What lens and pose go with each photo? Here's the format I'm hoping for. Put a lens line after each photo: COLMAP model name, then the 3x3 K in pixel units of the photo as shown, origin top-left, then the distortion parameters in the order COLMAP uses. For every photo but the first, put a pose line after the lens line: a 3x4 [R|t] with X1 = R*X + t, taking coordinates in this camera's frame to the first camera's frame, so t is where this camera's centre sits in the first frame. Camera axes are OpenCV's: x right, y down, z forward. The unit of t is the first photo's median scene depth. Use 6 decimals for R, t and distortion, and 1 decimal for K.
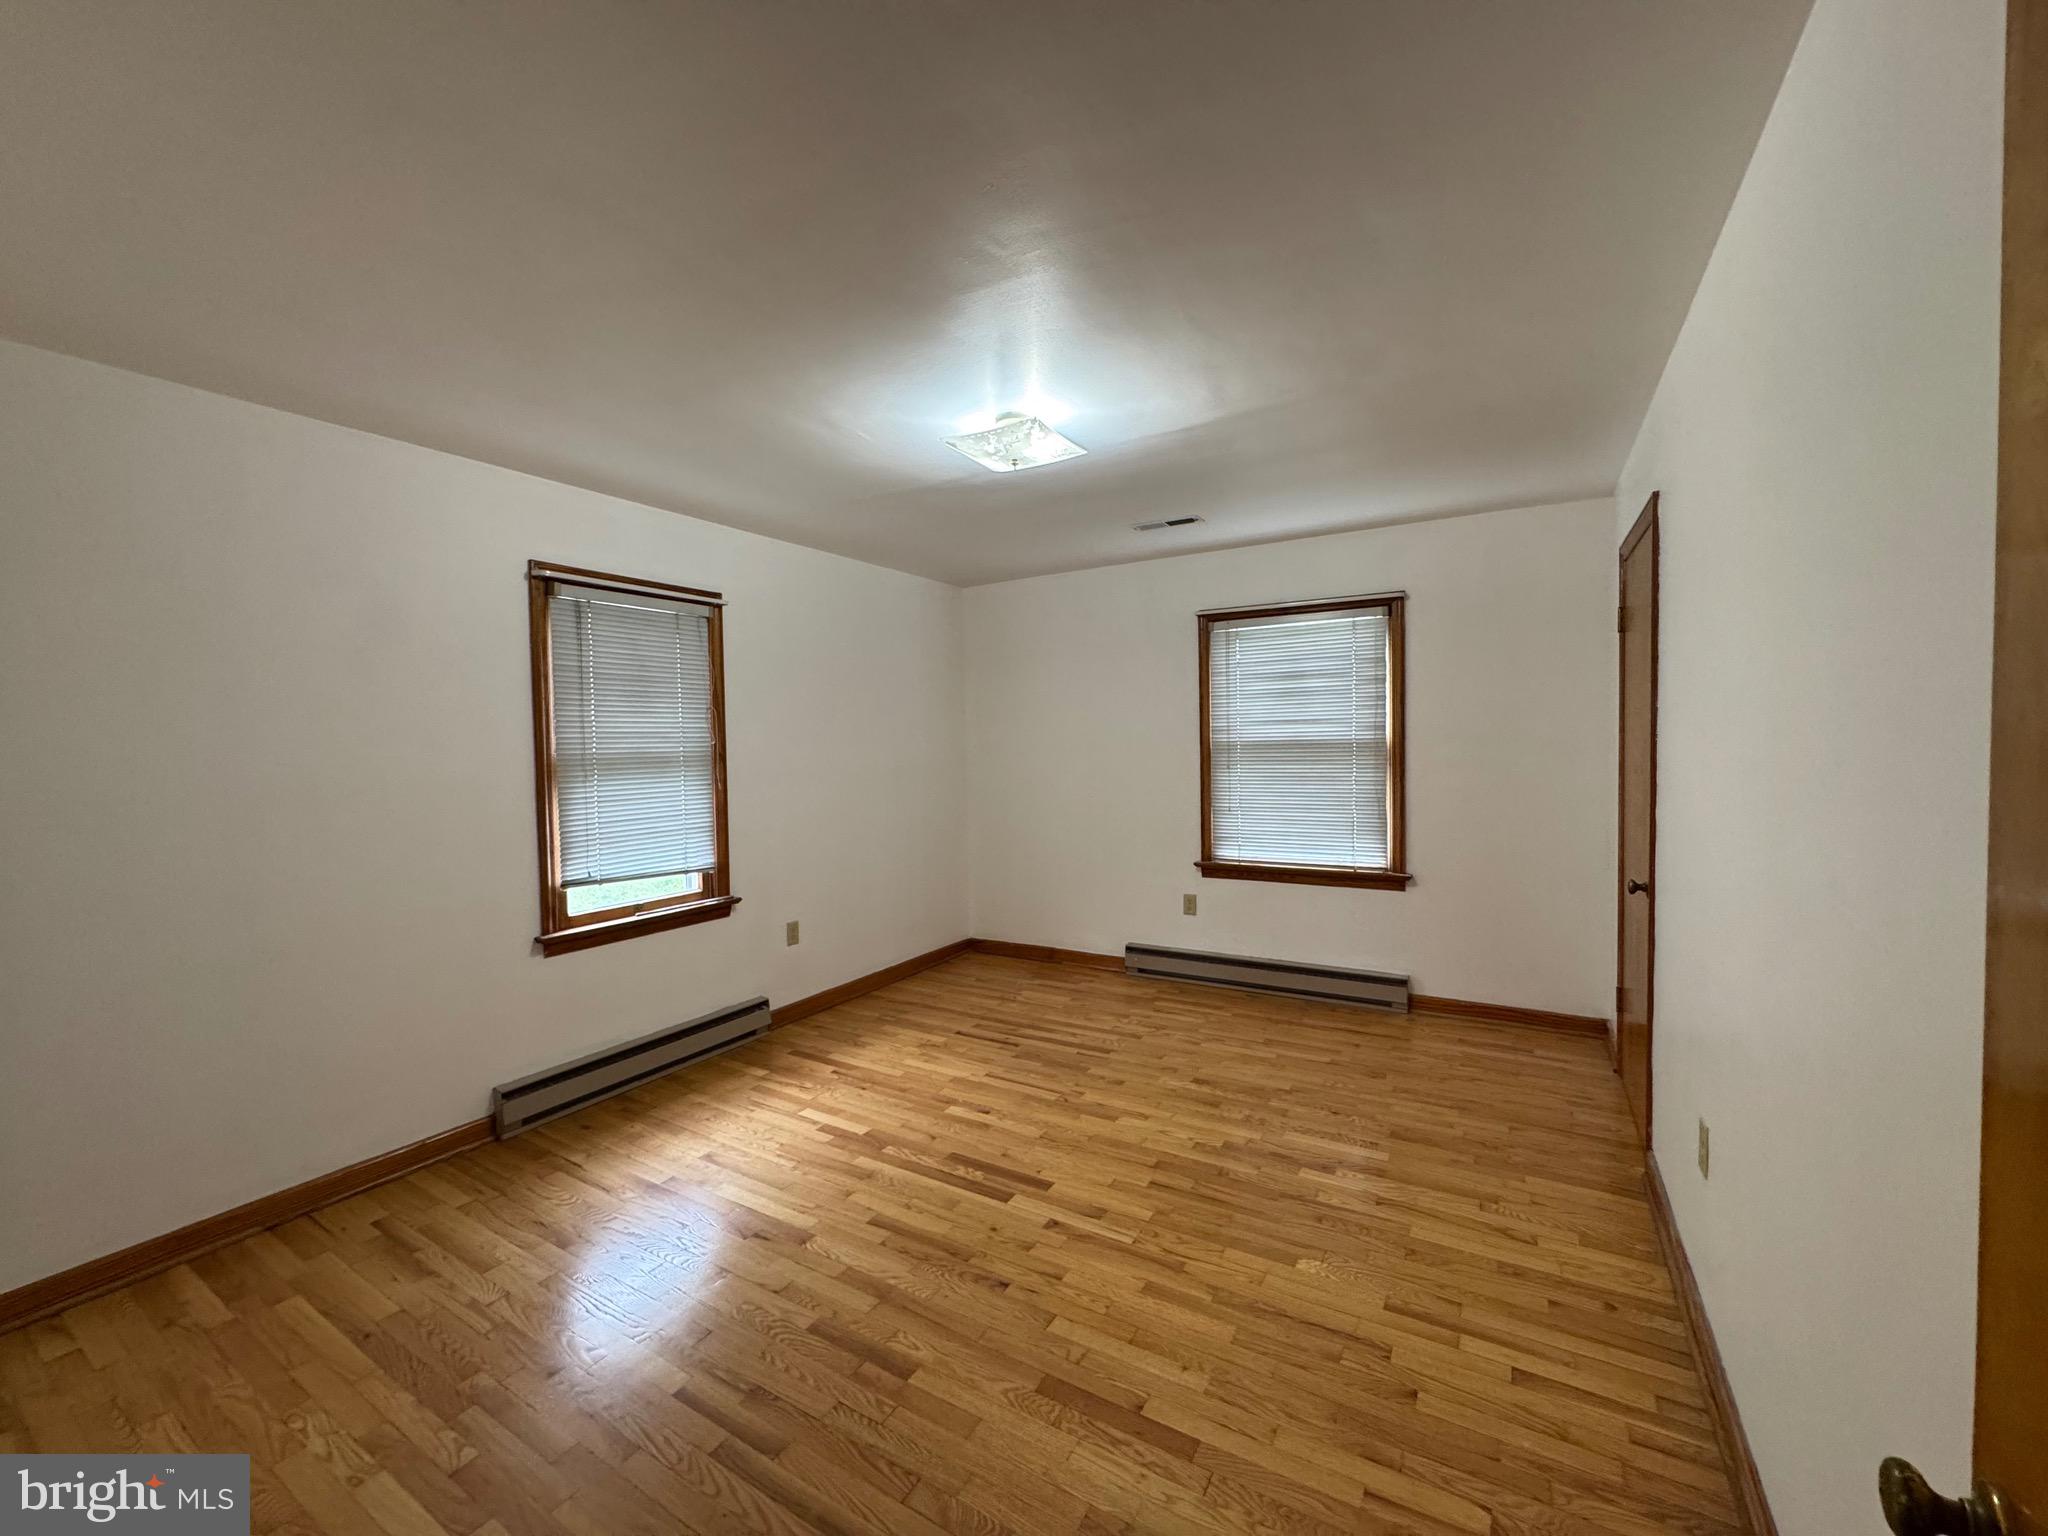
lens RADIAL K [[814.0, 0, 1045.7], [0, 814.0, 772.5], [0, 0, 1]] dist [0.004389, 0.000105]
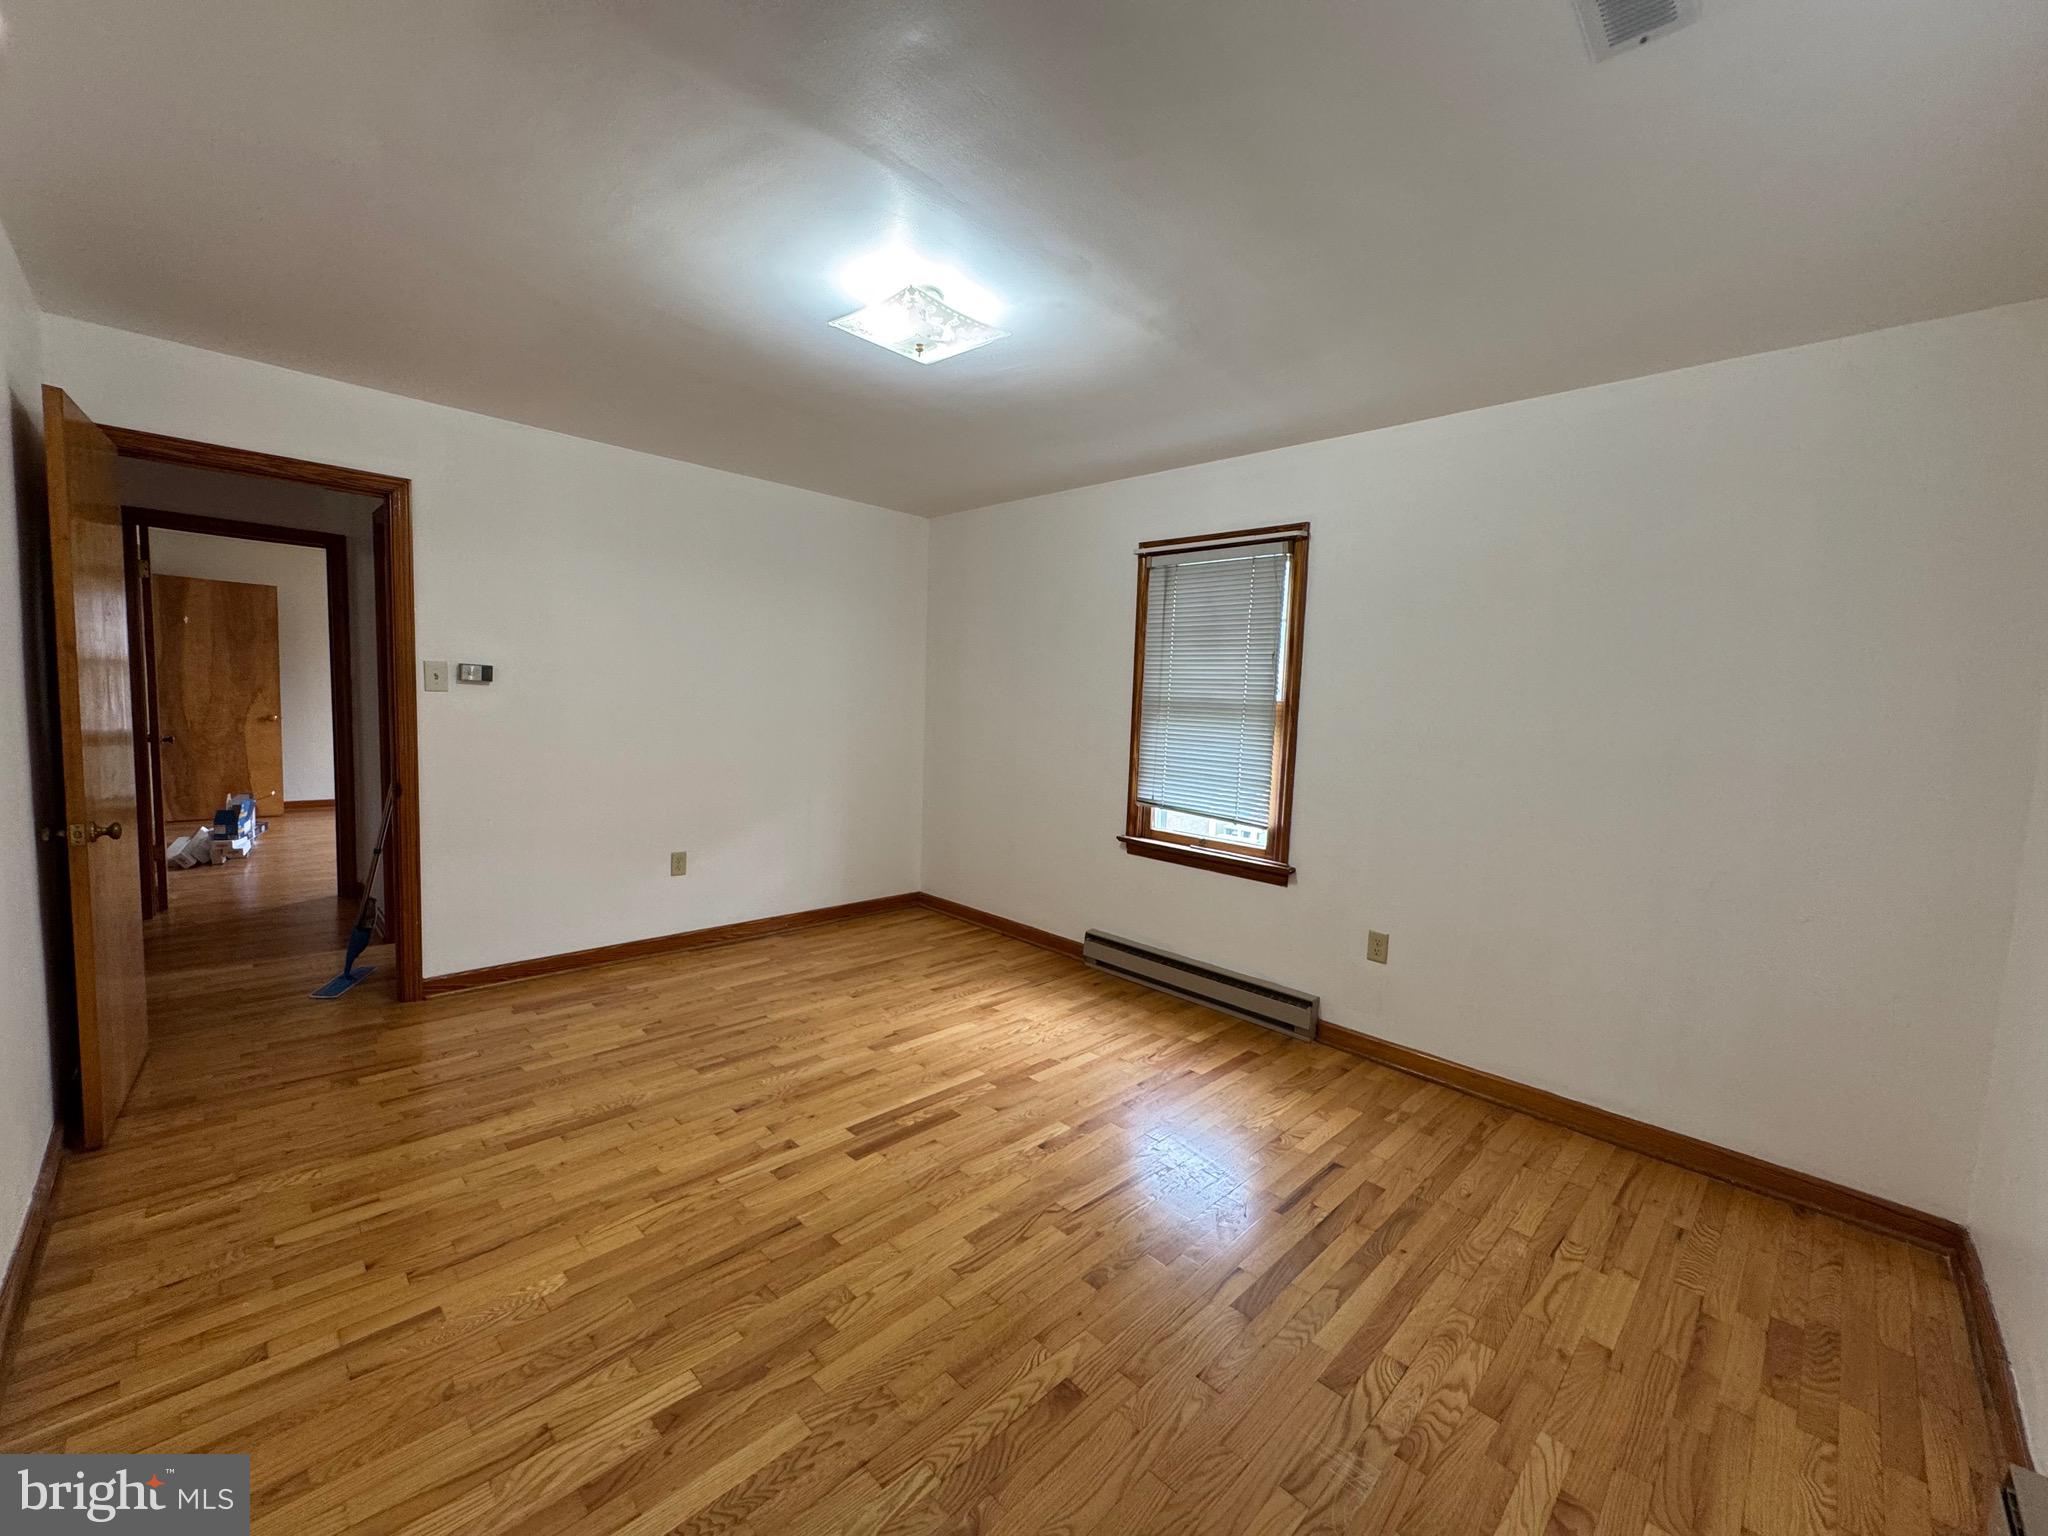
lens RADIAL K [[814.0, 0, 998.2], [0, 814.0, 772.9], [0, 0, 1]] dist [0.004389, 0.000105]
pose [[-0.271322, 0.095514, -0.957737, 0.685934], [-0.071477, 0.990317, 0.119013, -0.039927], [0.959831, 0.100747, -0.261868, 1.154593]]
